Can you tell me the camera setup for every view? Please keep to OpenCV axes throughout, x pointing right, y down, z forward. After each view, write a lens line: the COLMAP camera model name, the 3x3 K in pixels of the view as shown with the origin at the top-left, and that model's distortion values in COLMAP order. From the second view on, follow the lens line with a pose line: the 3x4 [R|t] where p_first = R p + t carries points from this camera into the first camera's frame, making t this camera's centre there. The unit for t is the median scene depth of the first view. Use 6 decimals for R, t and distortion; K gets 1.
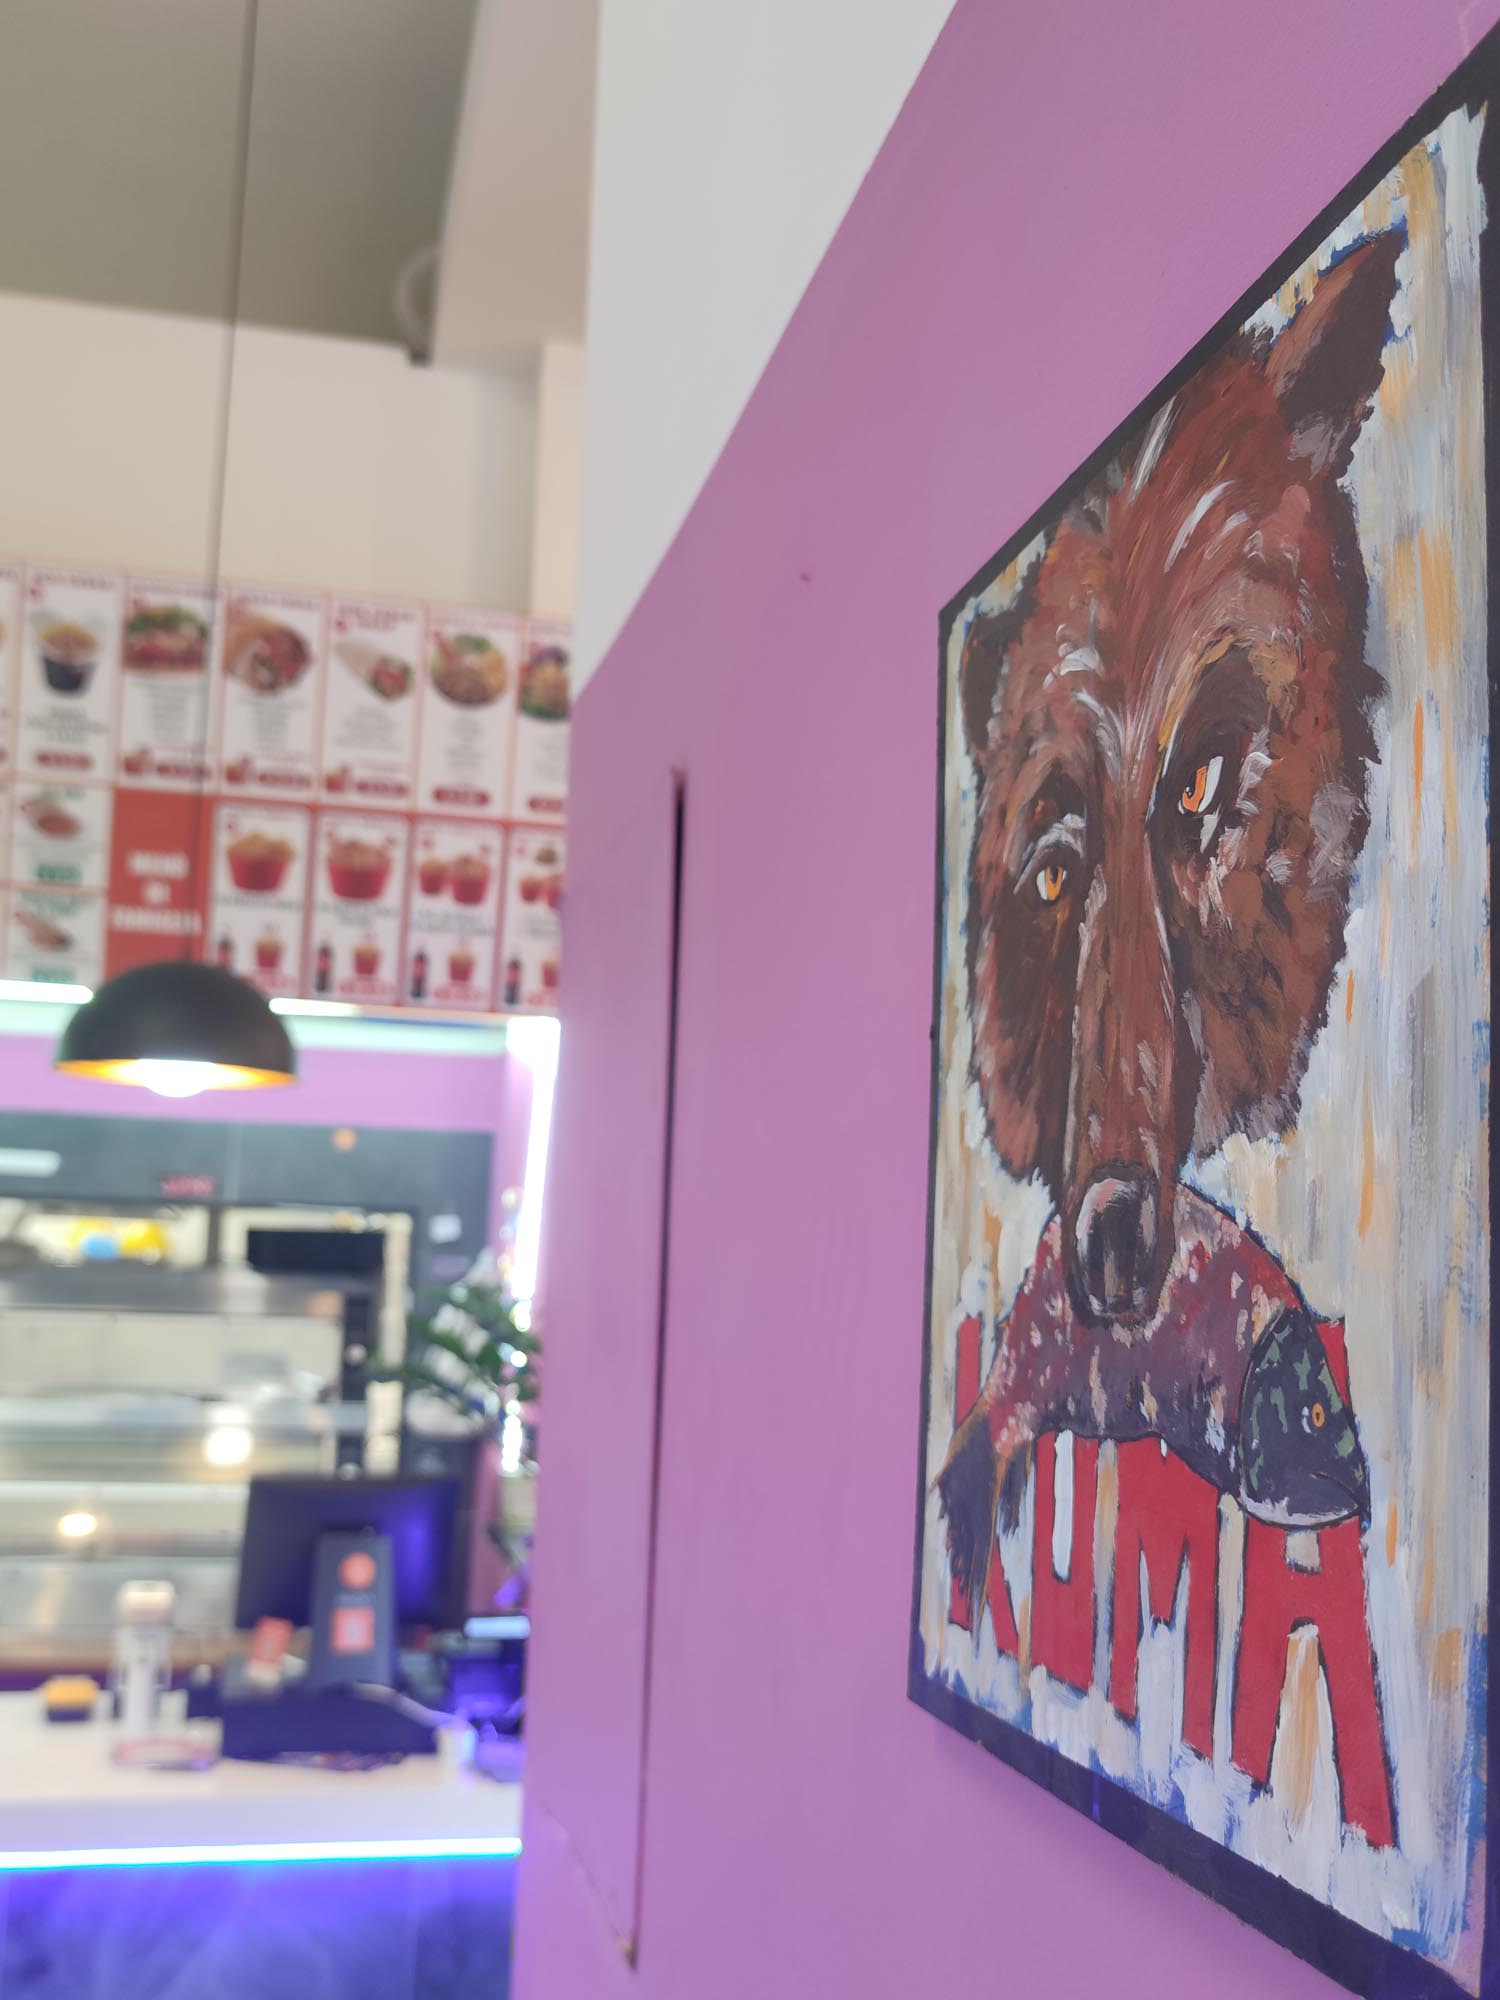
lens RADIAL K [[2019.2, 0, 751.9], [0, 2019.2, 1008.8], [0, 0, 1]] dist [0.011780, 0.000000]
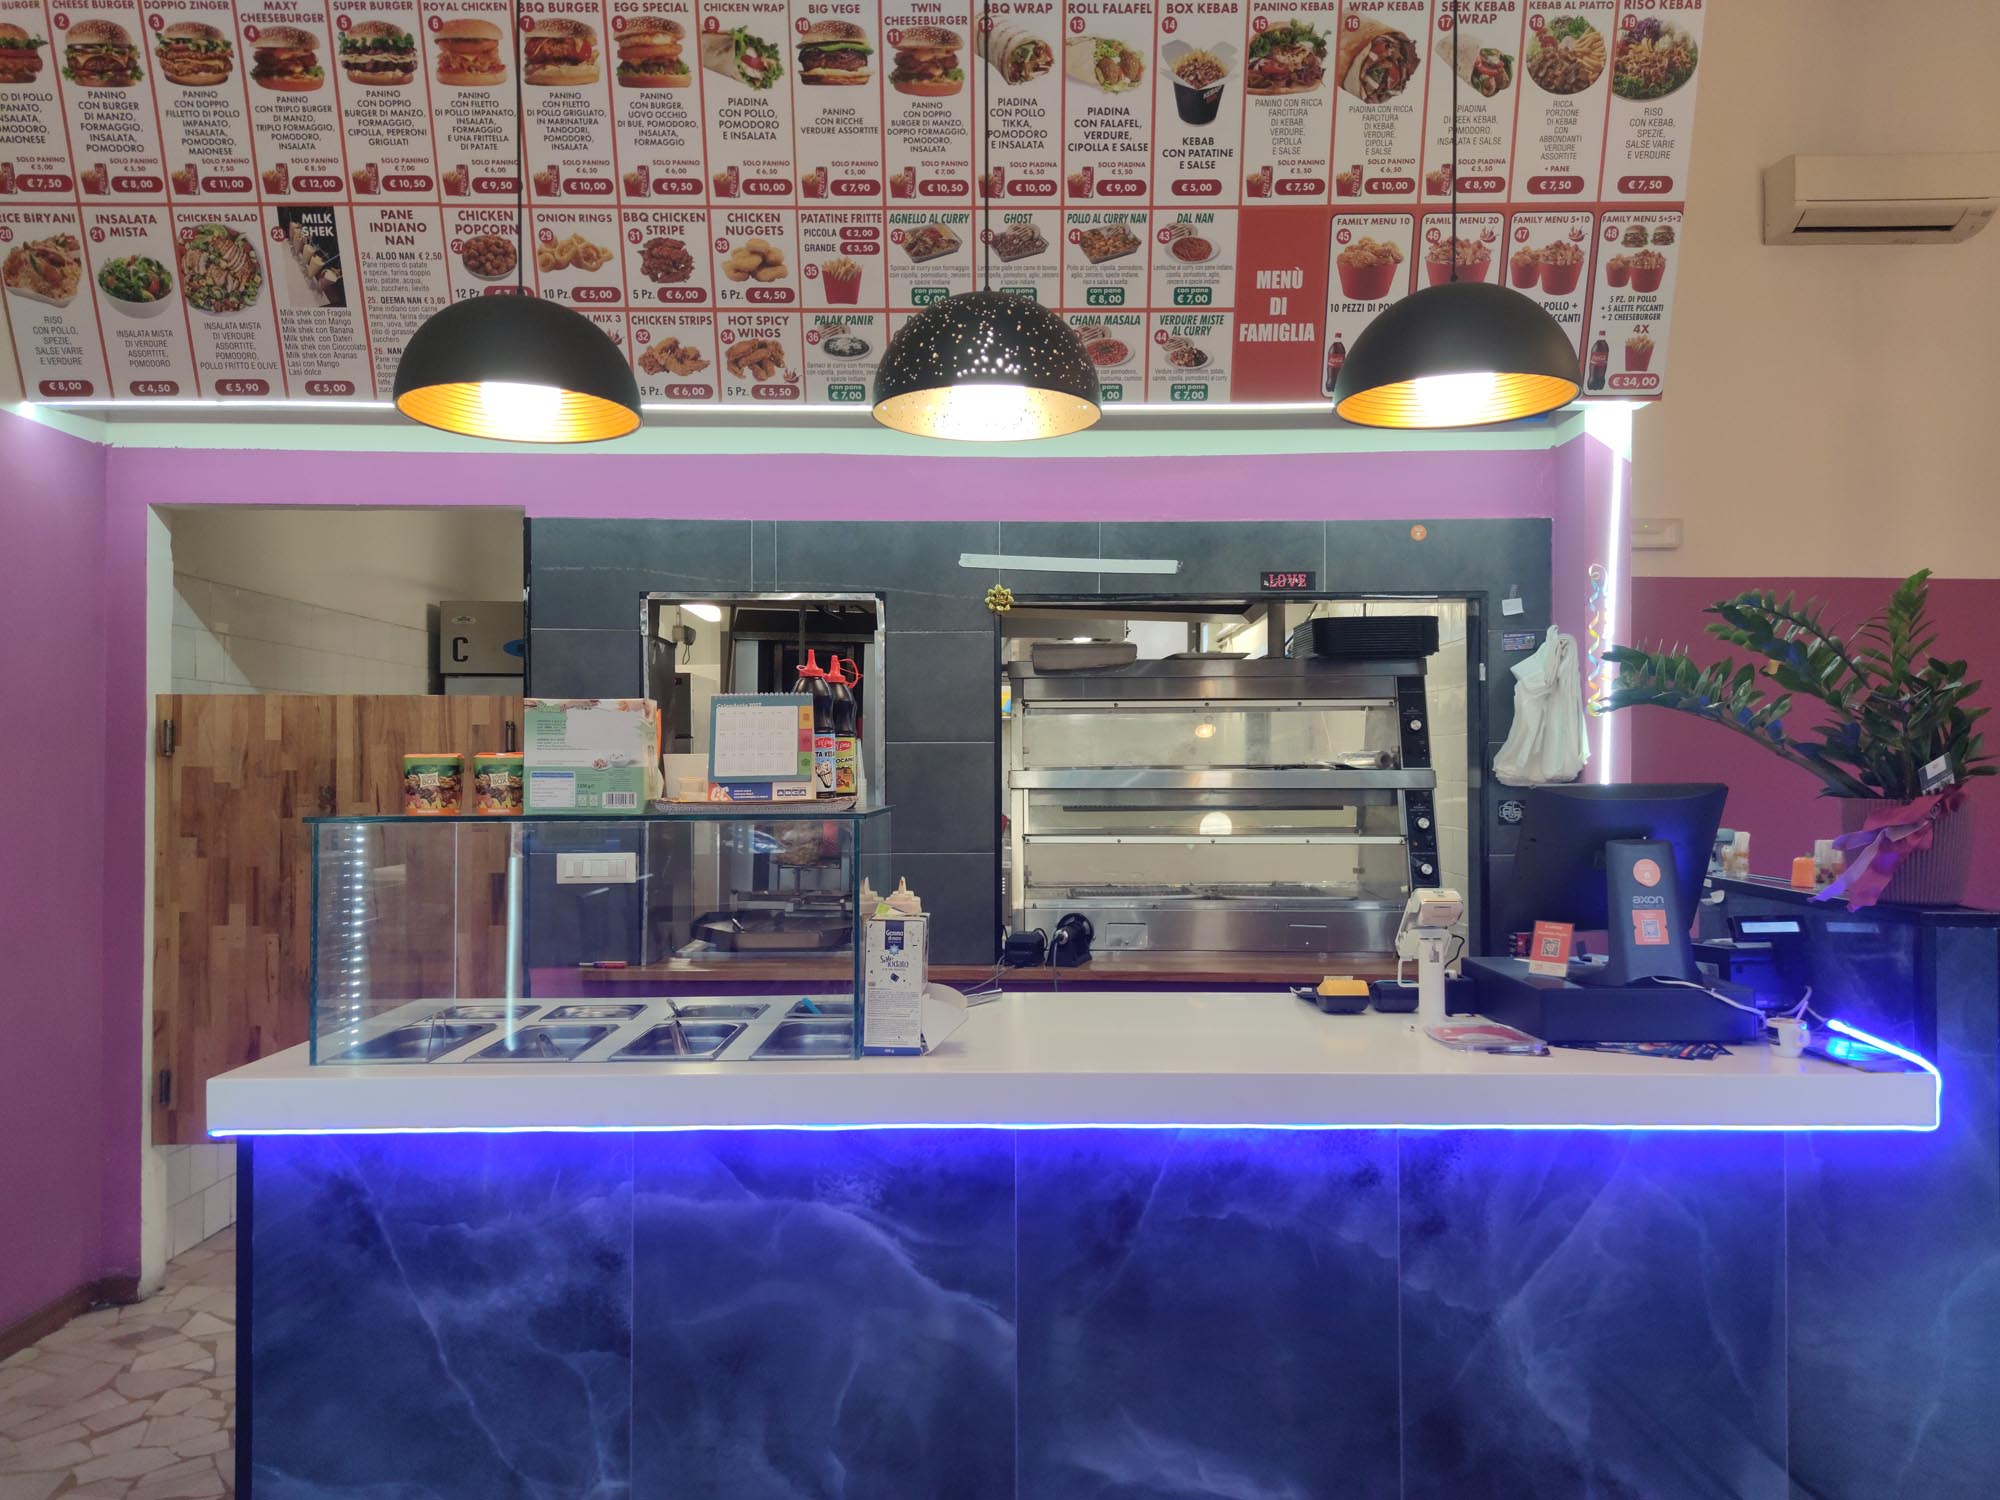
lens RADIAL K [[1419.5, 0, 1016.9], [0, 1419.5, 752.7], [0, 0, 1]] dist [0.074678, -0.069770]
pose [[0.972746, -0.037211, -0.228868, -0.263080], [0.065584, 0.990888, 0.117641, 0.084467], [0.222405, -0.129445, 0.966323, 0.172044]]
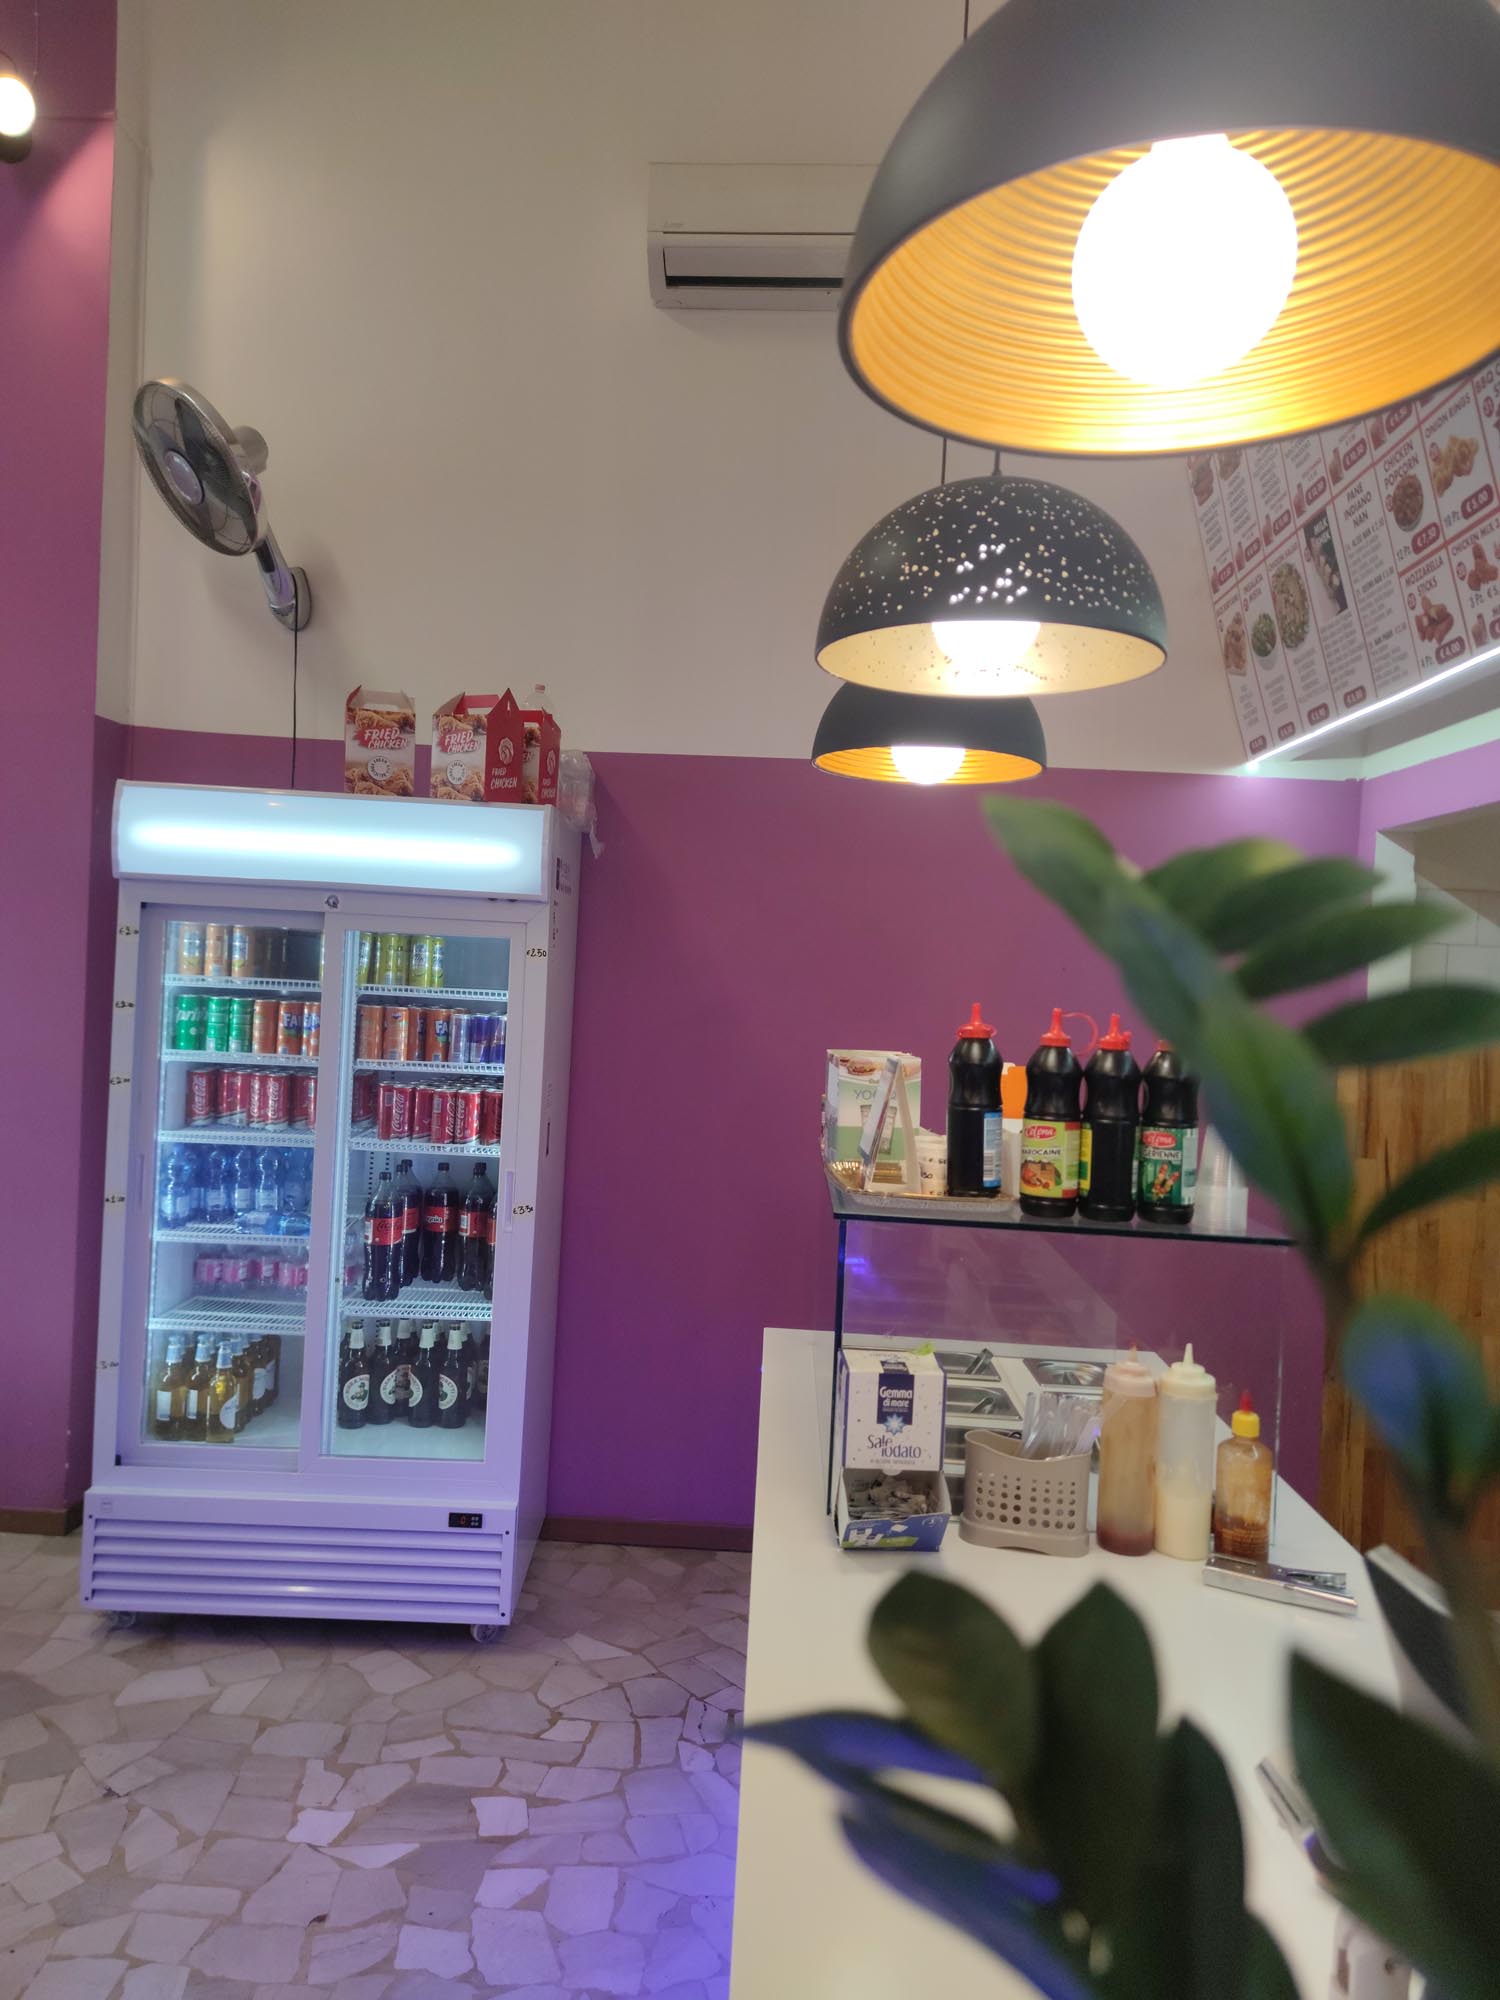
lens RADIAL K [[1419.5, 0, 737.6], [0, 1419.5, 1022.6], [0, 0, 1]] dist [0.074678, -0.069770]
pose [[-0.256548, -0.015604, -0.966406, -0.018966], [0.073194, 0.996685, -0.035524, 0.121612], [0.963756, -0.079848, -0.254555, 0.757798]]
